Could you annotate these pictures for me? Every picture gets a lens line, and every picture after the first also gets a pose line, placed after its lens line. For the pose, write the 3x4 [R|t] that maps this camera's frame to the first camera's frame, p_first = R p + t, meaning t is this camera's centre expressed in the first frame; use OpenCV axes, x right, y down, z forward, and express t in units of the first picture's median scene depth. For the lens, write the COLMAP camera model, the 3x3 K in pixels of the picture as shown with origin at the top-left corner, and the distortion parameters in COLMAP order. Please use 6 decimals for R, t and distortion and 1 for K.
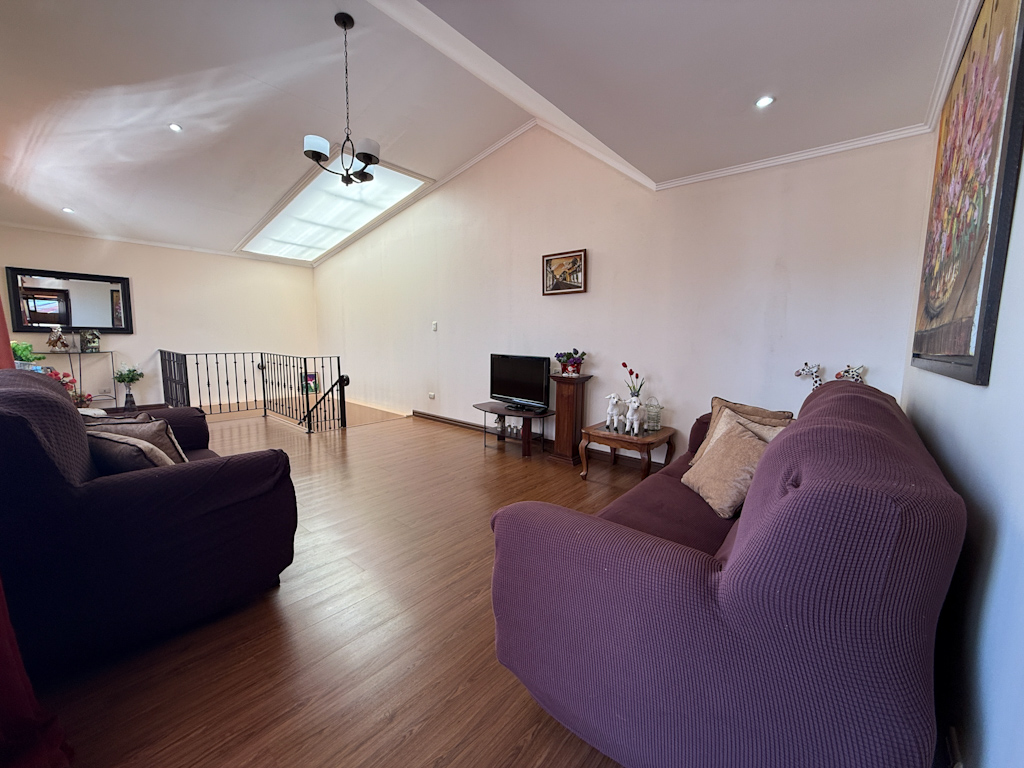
lens RADIAL K [[407.9, 0, 509.2], [0, 407.9, 383.9], [0, 0, 1]] dist [-0.000950, 0.000032]
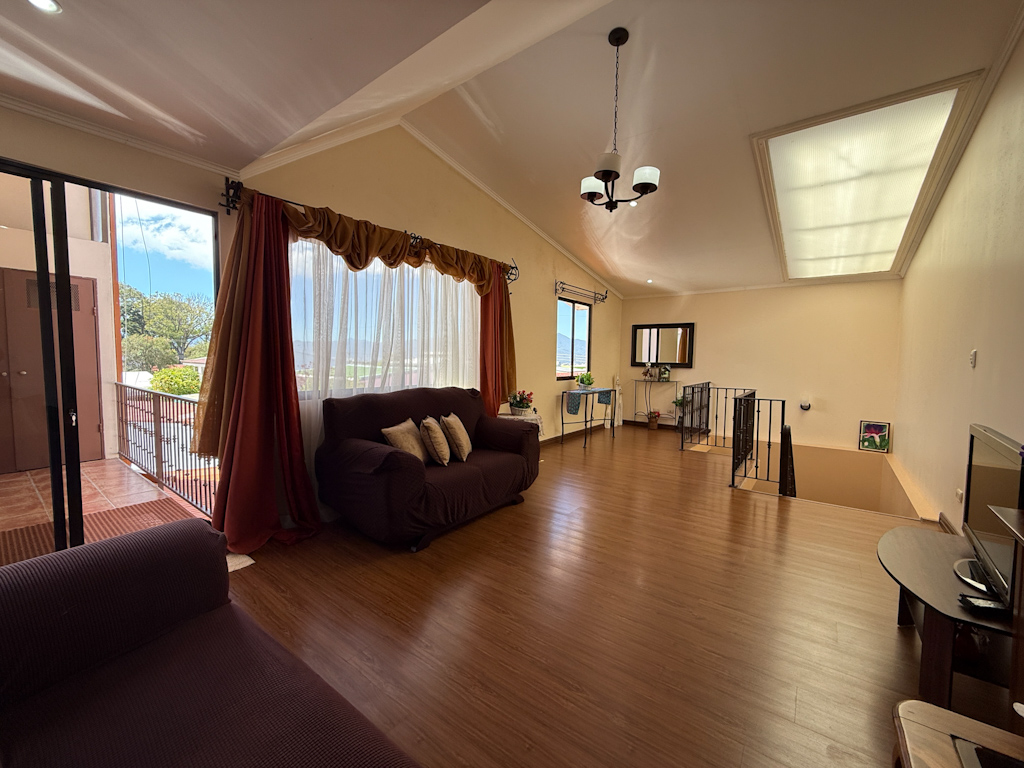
lens RADIAL K [[407.9, 0, 509.2], [0, 407.9, 383.9], [0, 0, 1]] dist [-0.000950, 0.000032]
pose [[0.059222, 0.047662, -0.997106, 0.298971], [-0.126875, 0.991118, 0.039840, -0.062331], [0.990149, 0.124149, 0.064743, 0.438158]]
